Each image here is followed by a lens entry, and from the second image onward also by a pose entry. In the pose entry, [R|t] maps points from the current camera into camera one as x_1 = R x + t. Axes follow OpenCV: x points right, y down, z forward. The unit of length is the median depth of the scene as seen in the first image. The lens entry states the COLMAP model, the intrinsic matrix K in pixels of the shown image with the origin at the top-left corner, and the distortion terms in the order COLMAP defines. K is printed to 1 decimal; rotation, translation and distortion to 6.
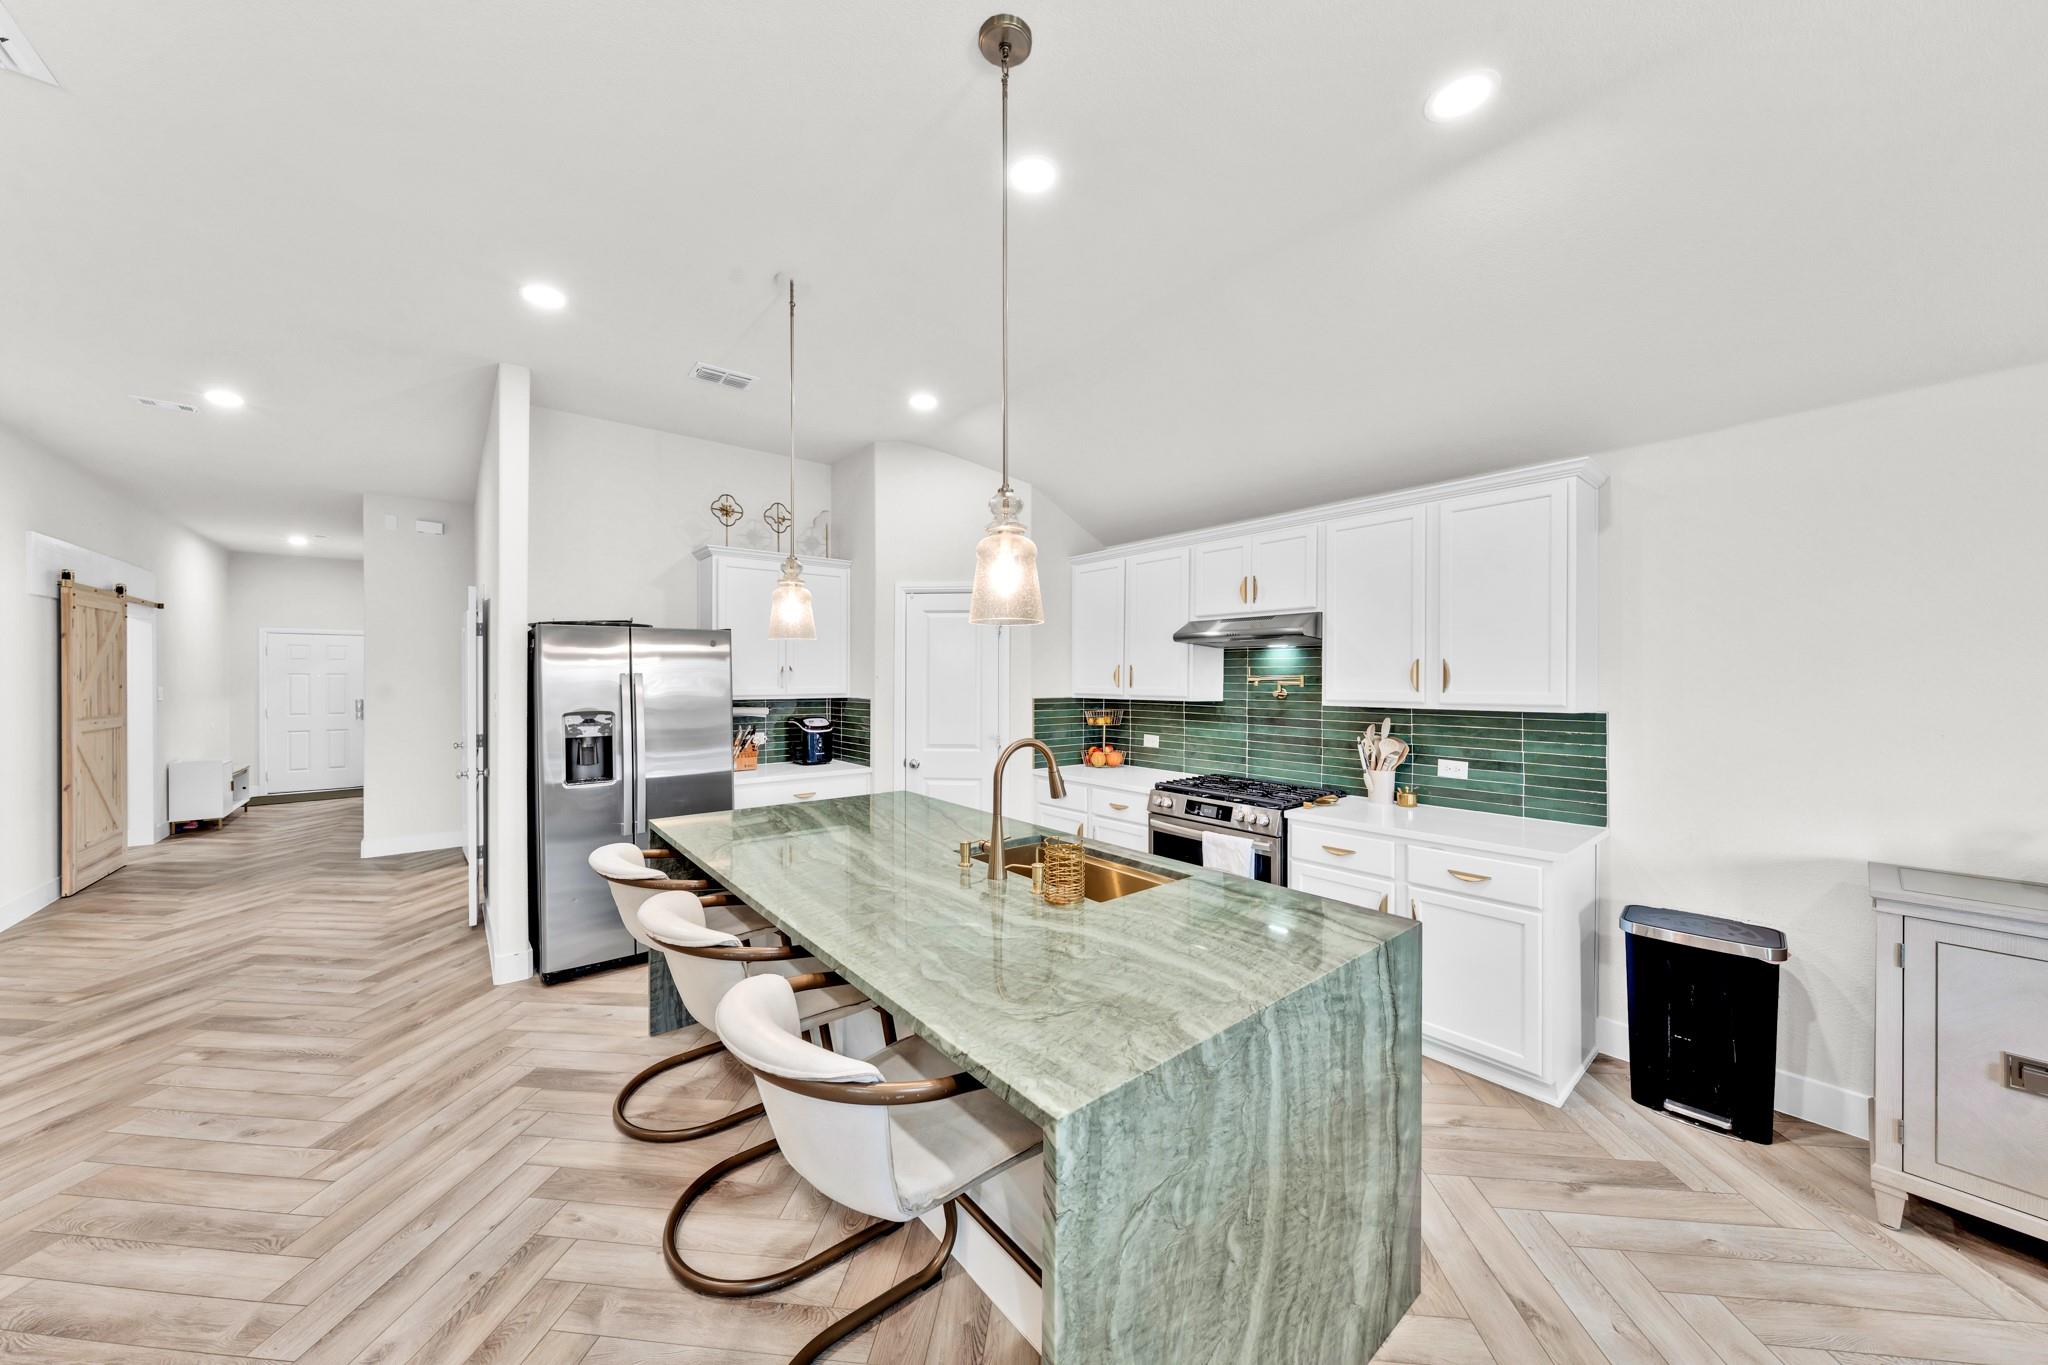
lens RADIAL K [[710.1, 0, 1032.4], [0, 710.1, 691.8], [0, 0, 1]] dist [0.001731, 0.000055]
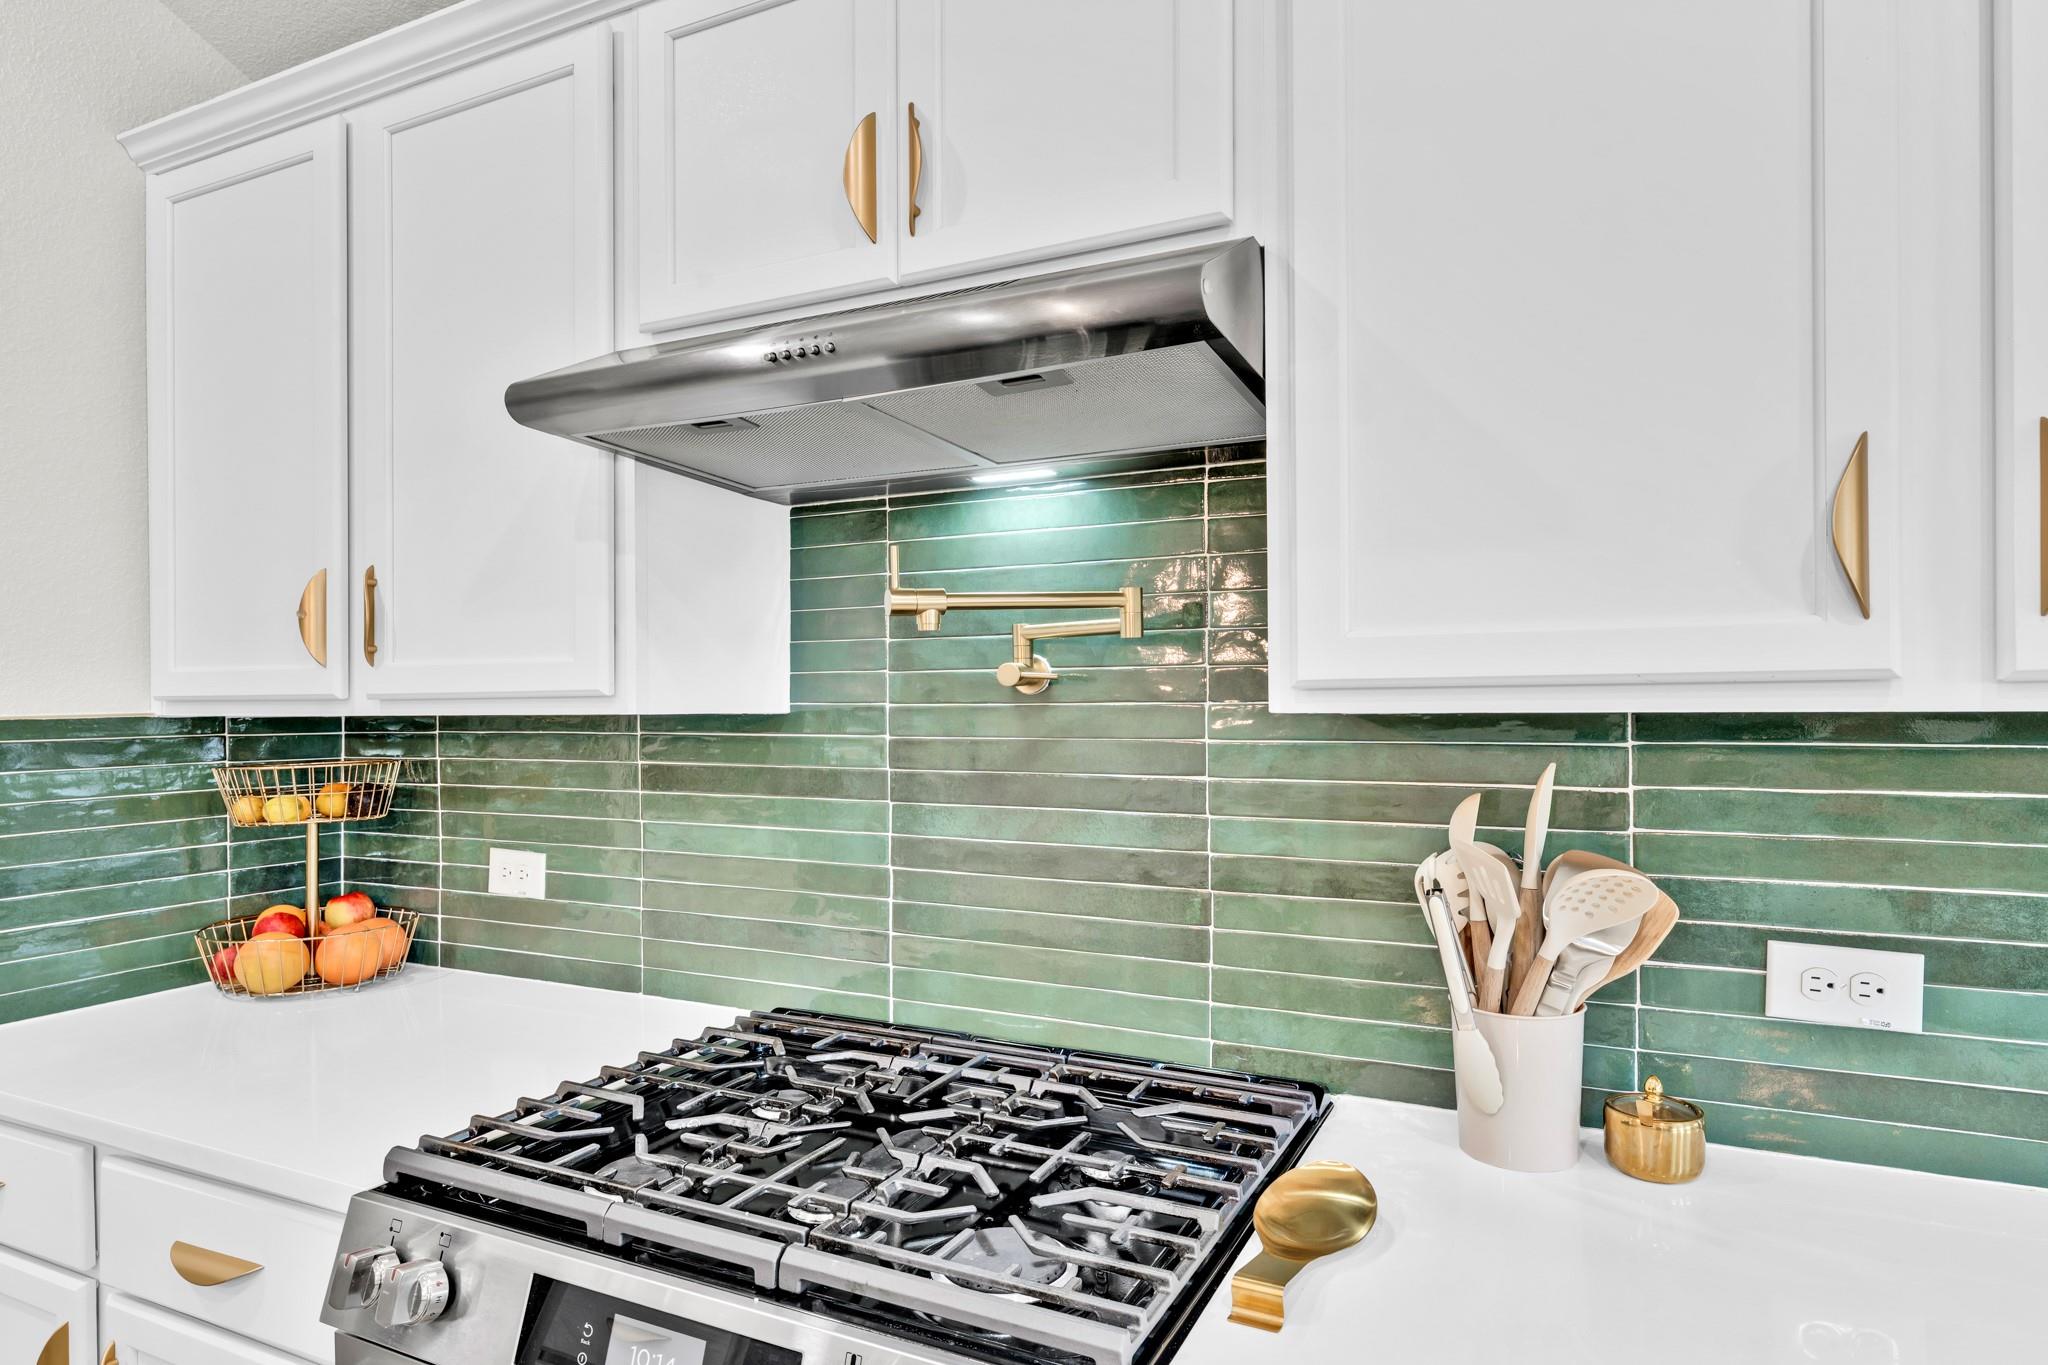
lens RADIAL K [[710.1, 0, 1080.0], [0, 710.1, 730.1], [0, 0, 1]] dist [0.001731, 0.000055]
pose [[0.822614, -0.012882, 0.568454, 0.223431], [0.012589, 0.999911, 0.004441, 0.020784], [-0.568460, 0.003503, 0.822703, 0.781899]]
